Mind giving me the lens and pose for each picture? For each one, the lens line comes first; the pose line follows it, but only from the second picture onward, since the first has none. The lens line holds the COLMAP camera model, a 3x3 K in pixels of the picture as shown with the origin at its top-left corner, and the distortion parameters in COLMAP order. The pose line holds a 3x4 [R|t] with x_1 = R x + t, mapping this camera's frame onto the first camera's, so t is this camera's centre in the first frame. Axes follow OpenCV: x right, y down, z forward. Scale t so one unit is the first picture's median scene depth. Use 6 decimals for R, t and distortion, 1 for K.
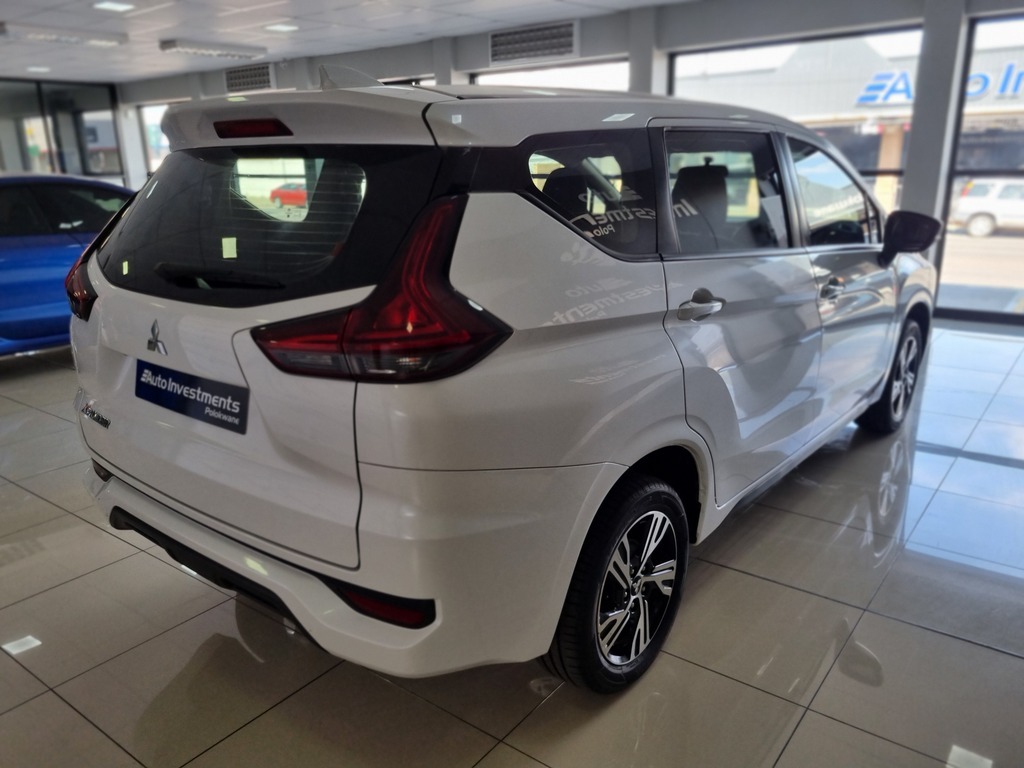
lens RADIAL K [[776.2, 0, 507.7], [0, 776.2, 388.9], [0, 0, 1]] dist [0.021218, -0.008412]
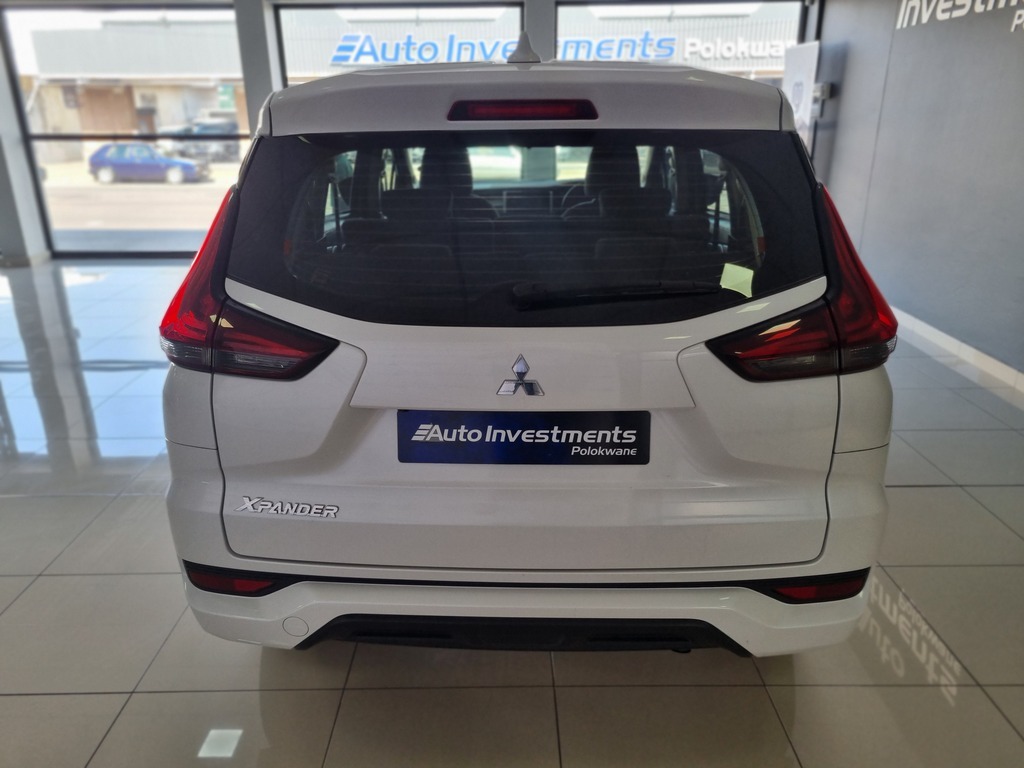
lens RADIAL K [[776.2, 0, 507.7], [0, 776.2, 388.9], [0, 0, 1]] dist [0.021218, -0.008412]
pose [[0.804415, -0.199976, 0.559398, -0.901134], [0.171787, 0.979713, 0.103203, -0.136962], [-0.568688, 0.013079, 0.822449, 0.347368]]
